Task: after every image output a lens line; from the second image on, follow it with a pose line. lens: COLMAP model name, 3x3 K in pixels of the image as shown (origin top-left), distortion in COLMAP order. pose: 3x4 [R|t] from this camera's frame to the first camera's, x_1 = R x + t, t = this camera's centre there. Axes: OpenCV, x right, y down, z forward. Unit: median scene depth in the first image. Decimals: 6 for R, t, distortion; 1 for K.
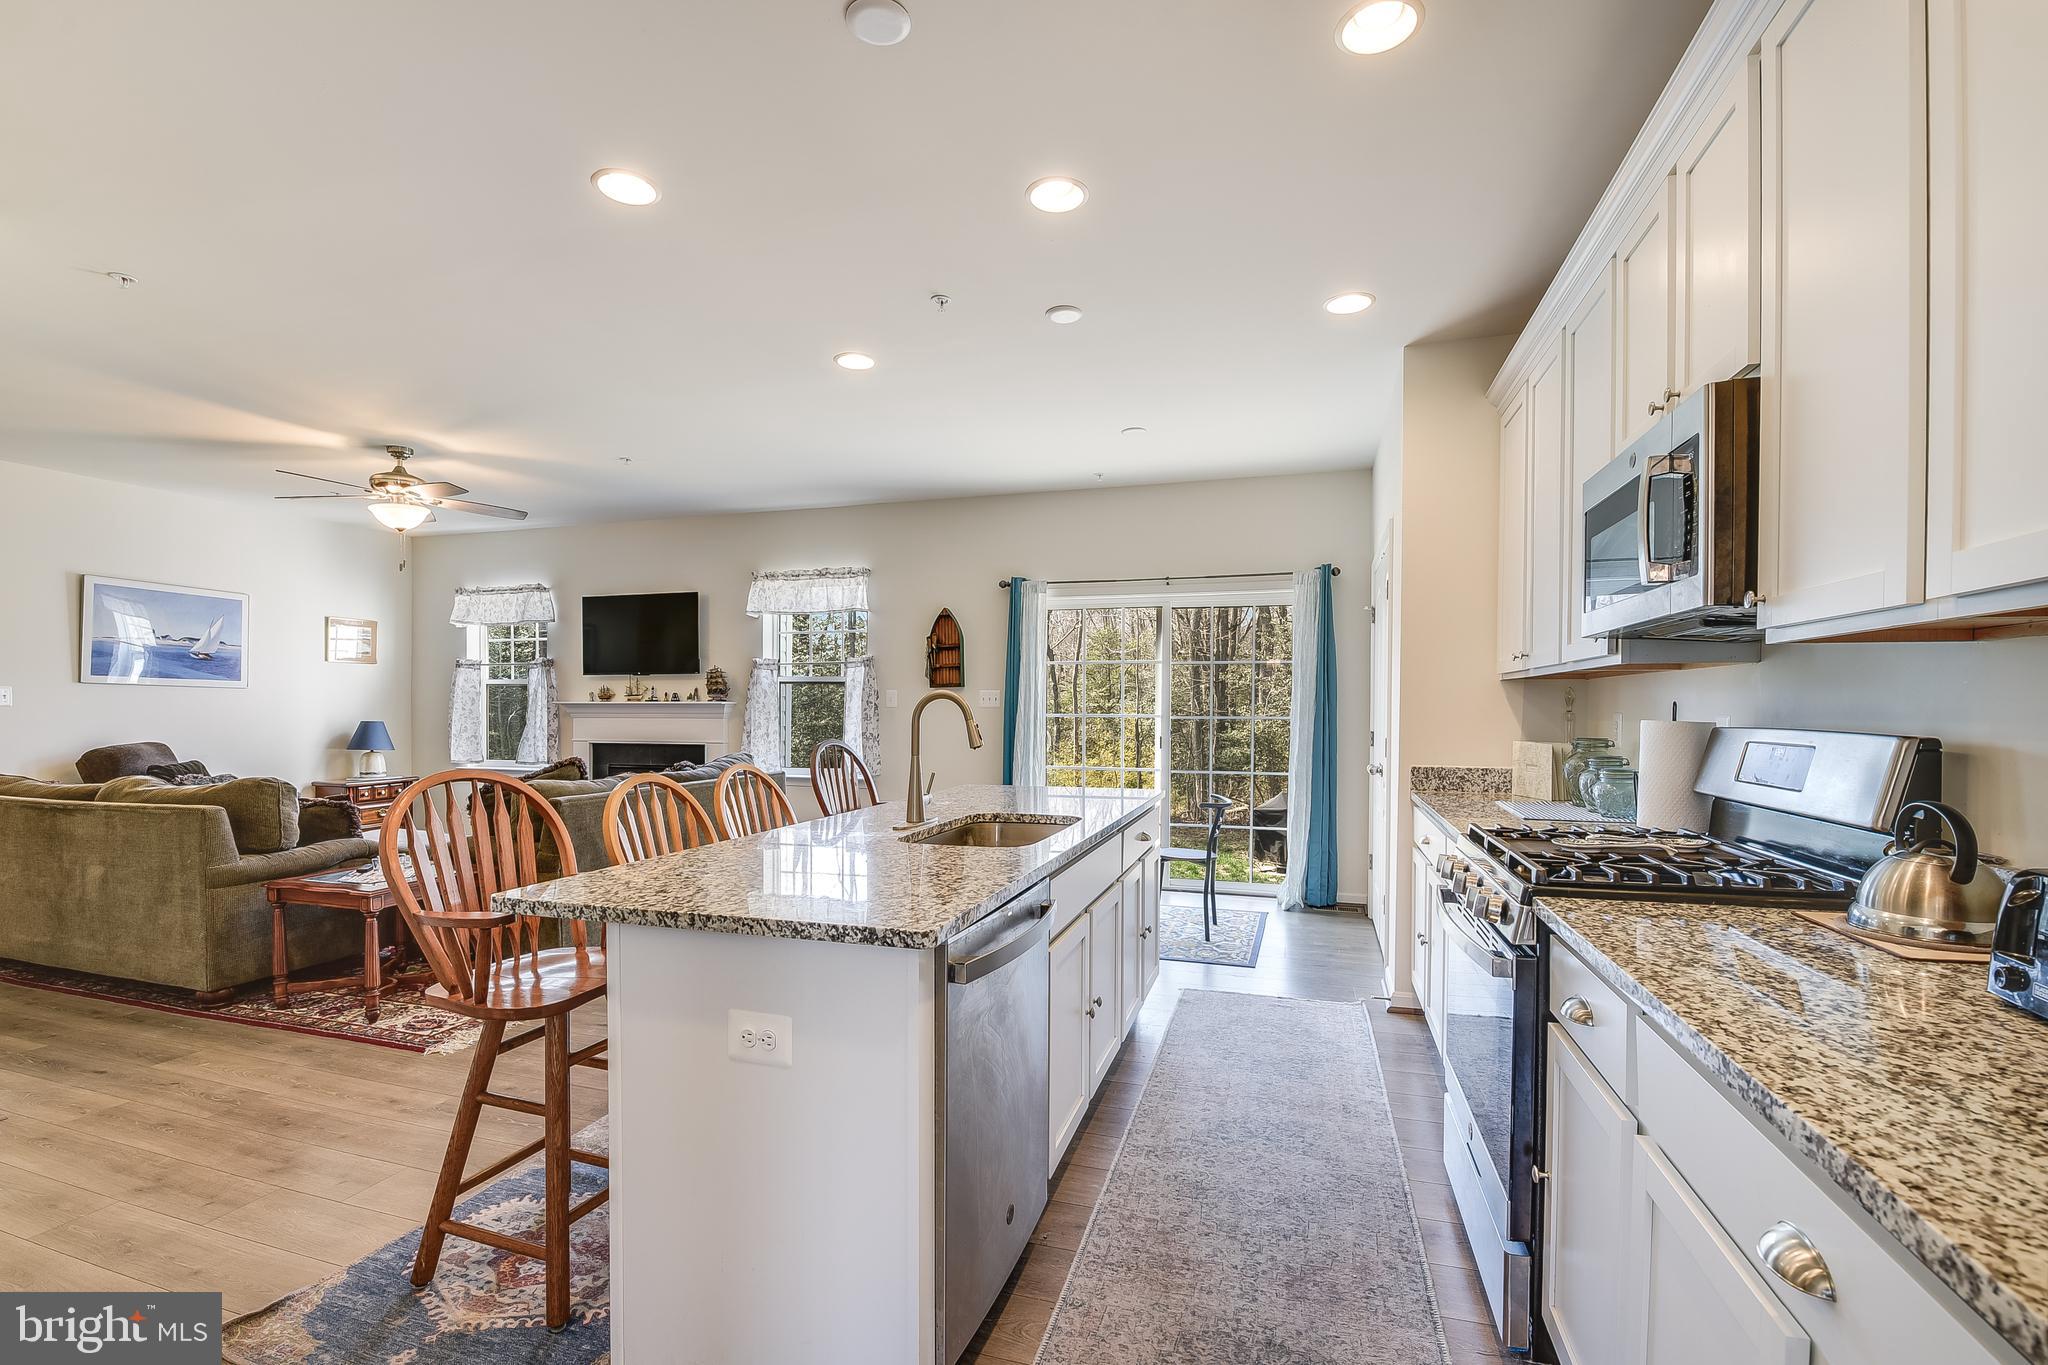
lens RADIAL K [[900.0, 0, 1030.8], [0, 900.0, 716.6], [0, 0, 1]] dist [-0.008577, -0.005594]
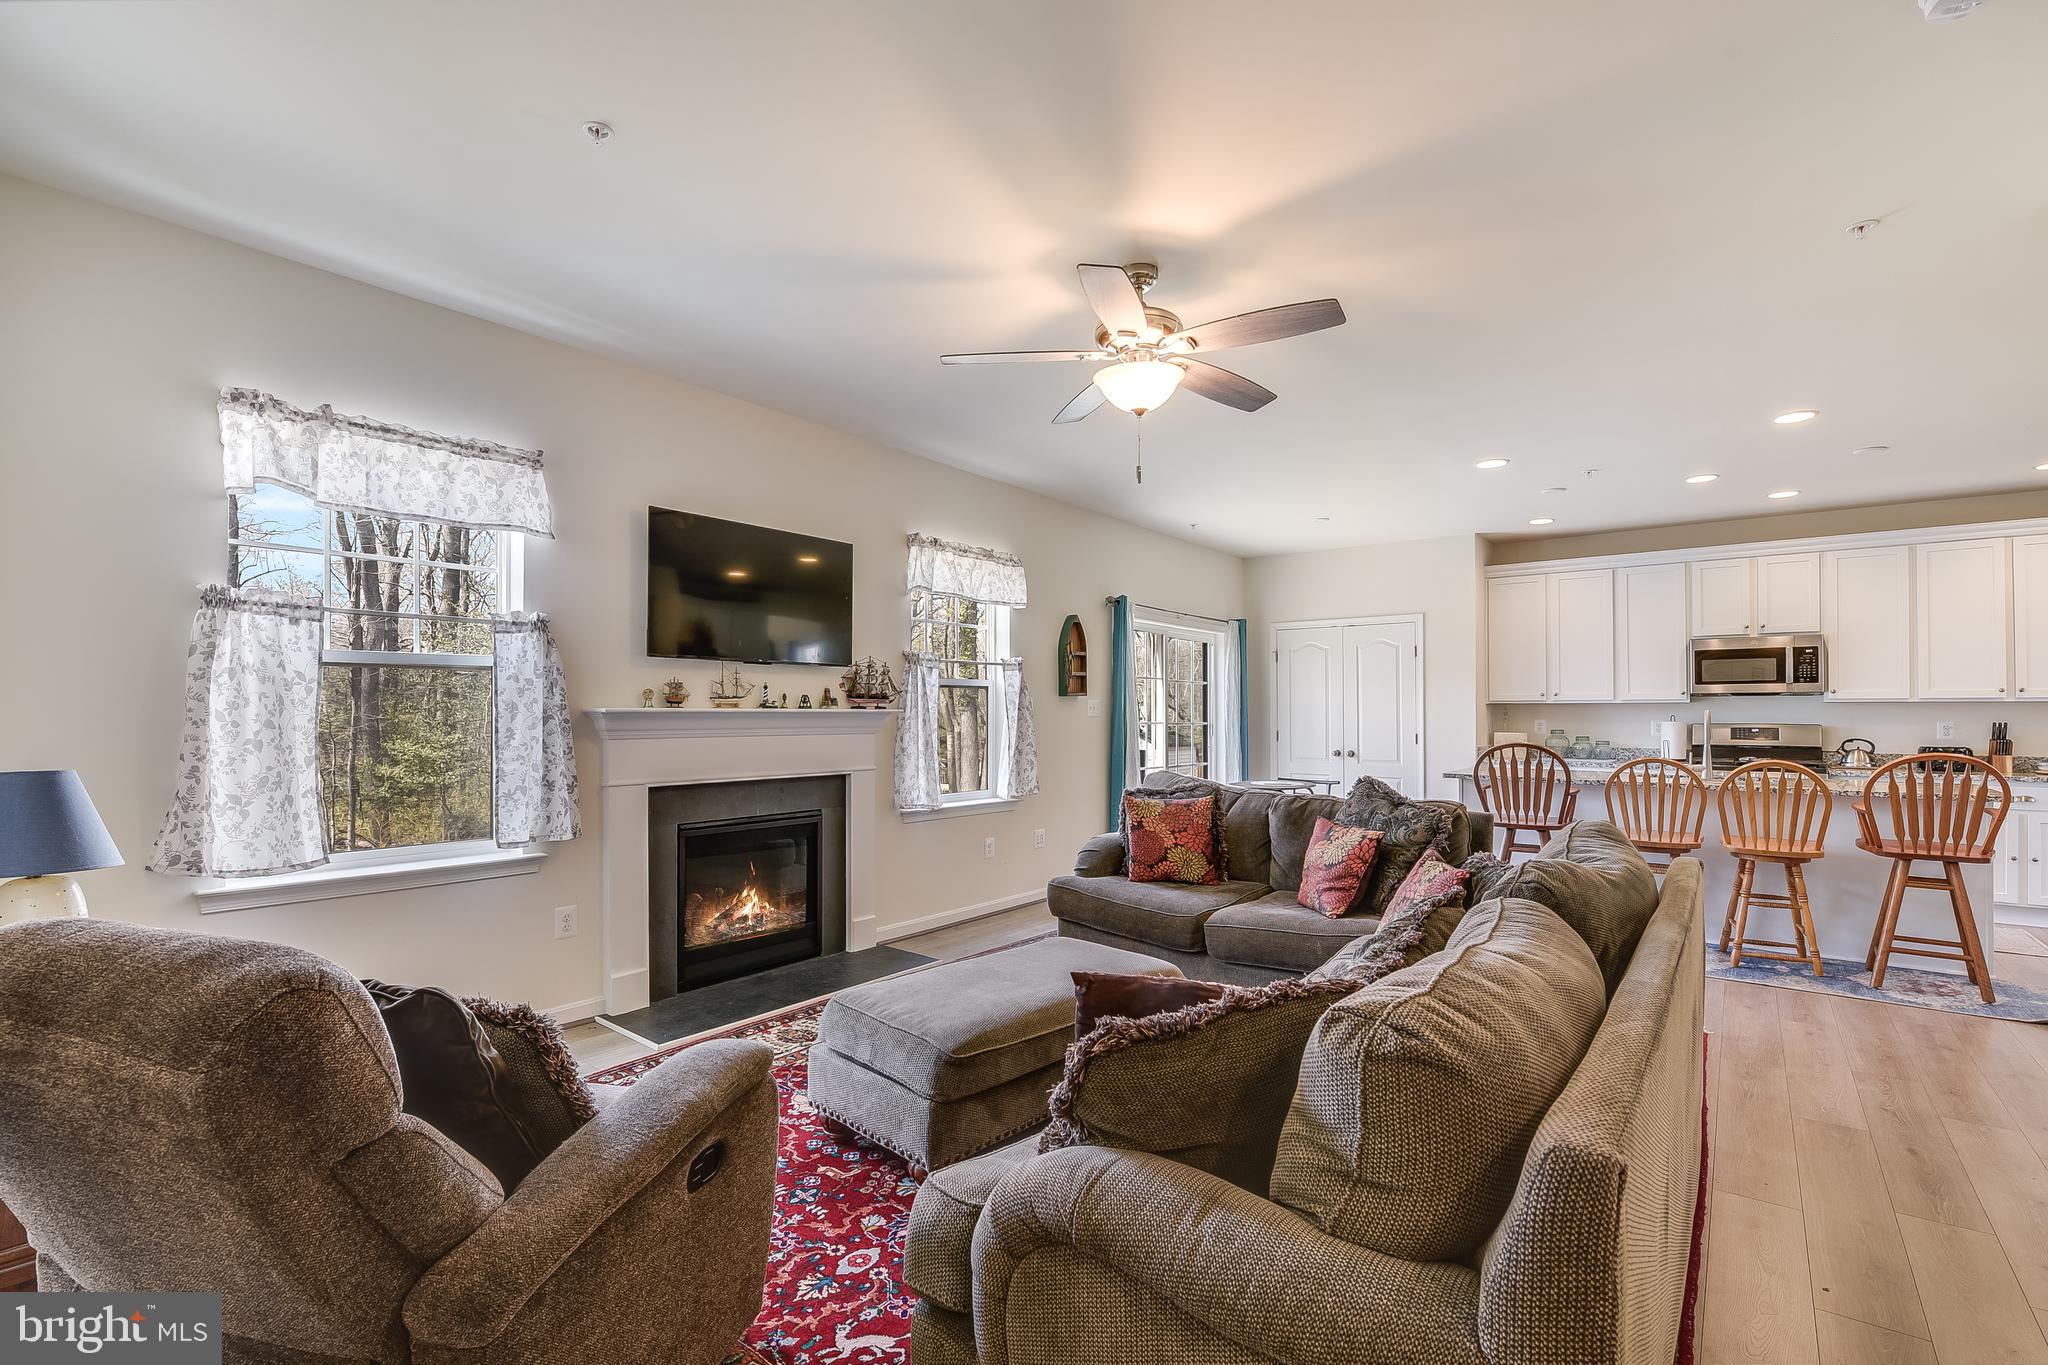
lens RADIAL K [[900.0, 0, 1014.8], [0, 900.0, 691.0], [0, 0, 1]] dist [-0.008577, -0.005594]
pose [[0.368259, 0.024033, 0.929412, -0.943273], [0.010379, 0.999497, -0.029958, -0.009094], [-0.929665, 0.020678, 0.367825, 0.644237]]
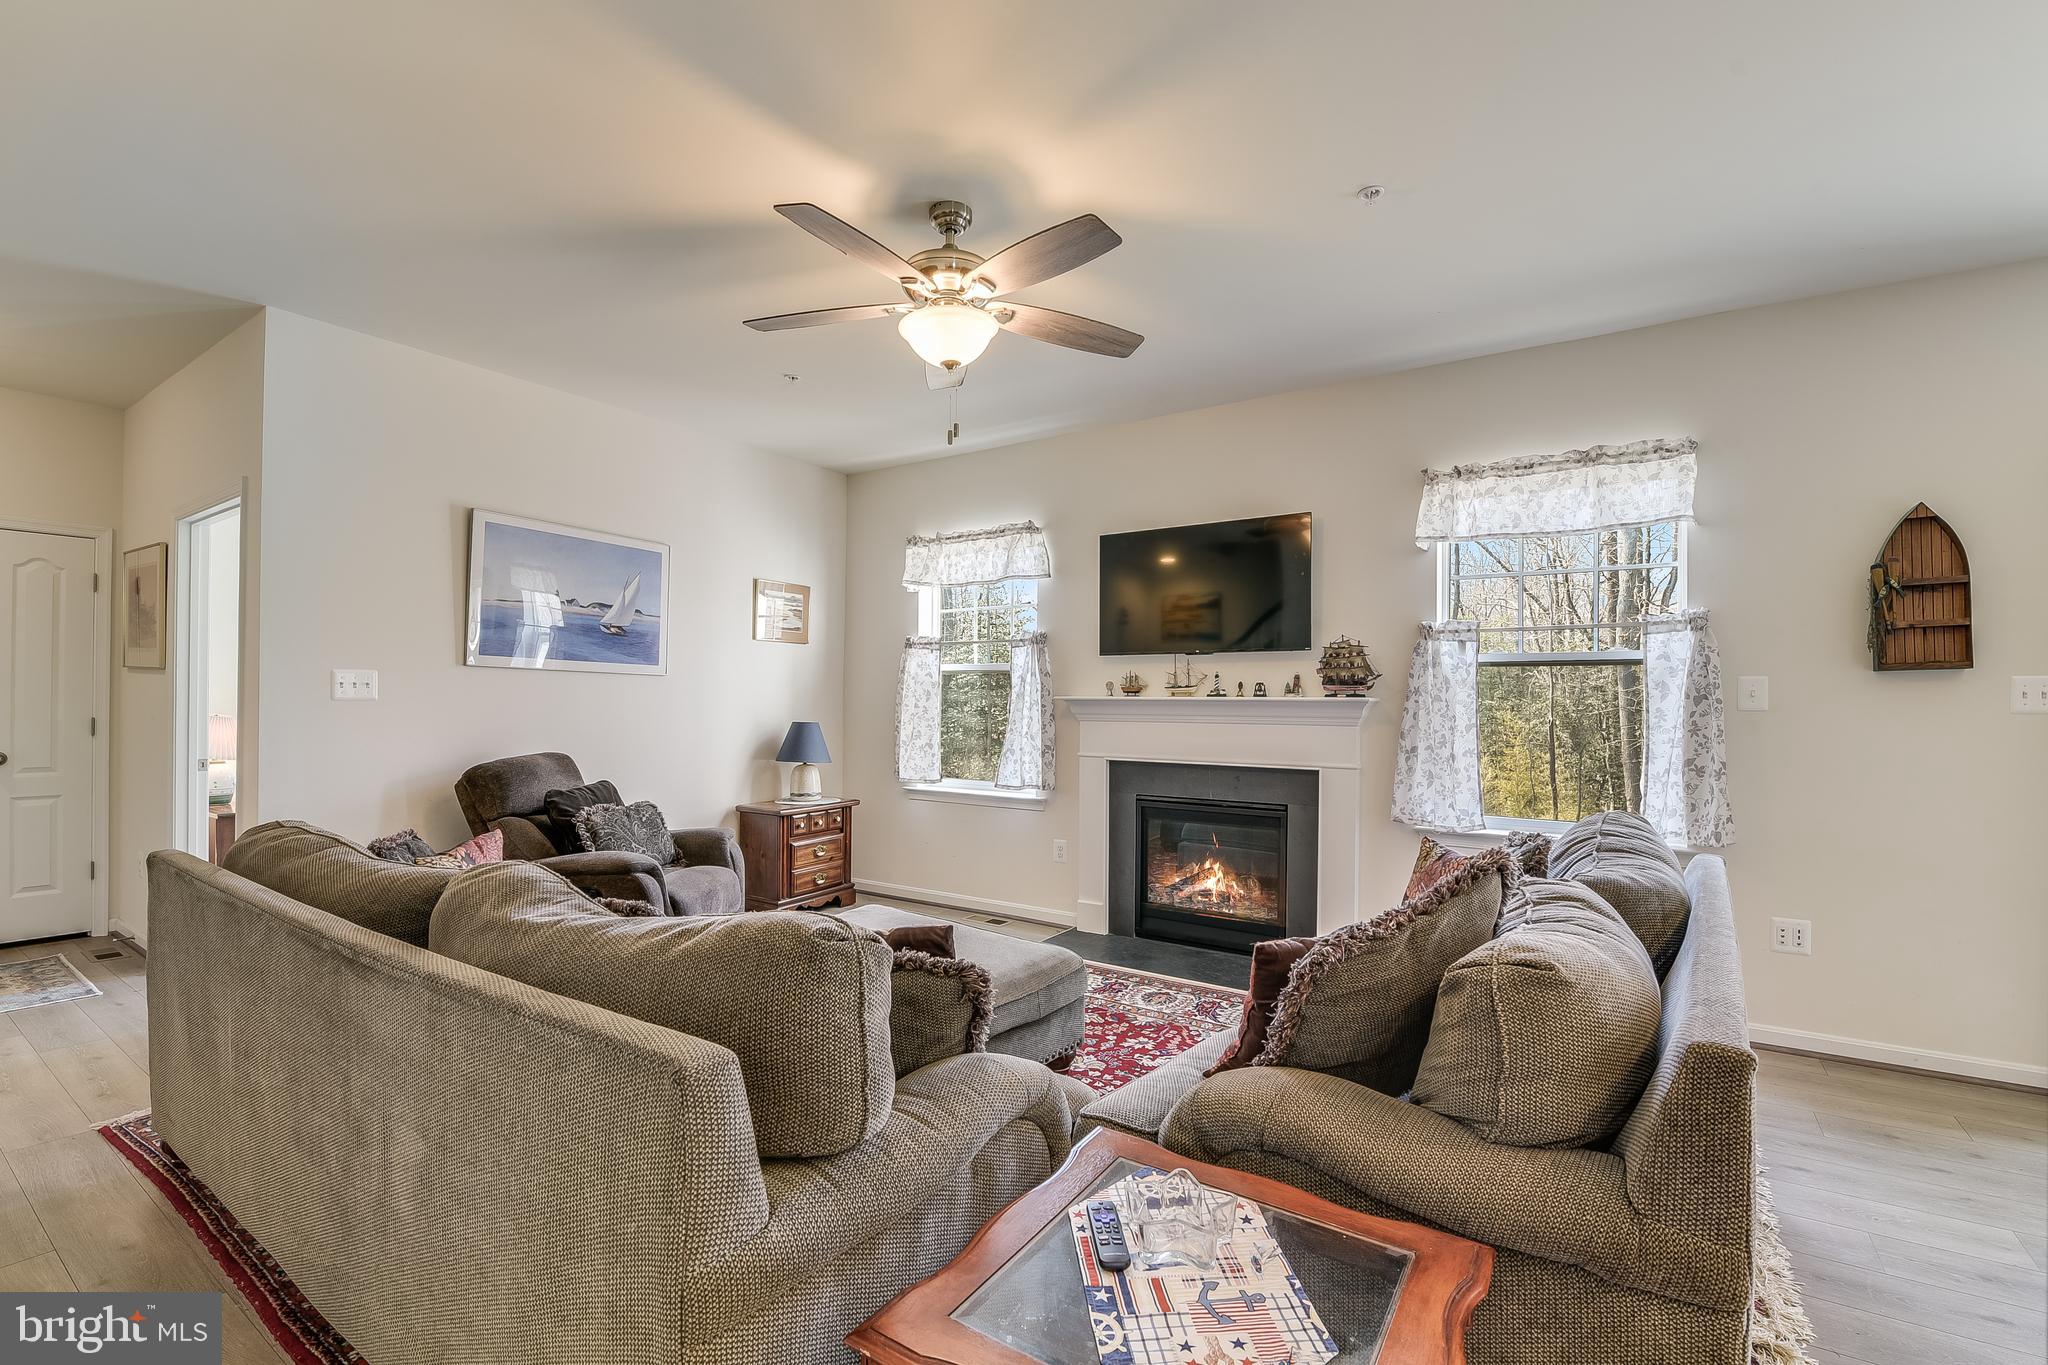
lens RADIAL K [[900.0, 0, 1028.6], [0, 900.0, 694.6], [0, 0, 1]] dist [-0.008577, -0.005594]
pose [[0.955576, 0.003981, -0.294719, -0.372790], [-0.009952, 0.999774, -0.018763, -0.005606], [0.294577, 0.020862, 0.955400, 0.381542]]
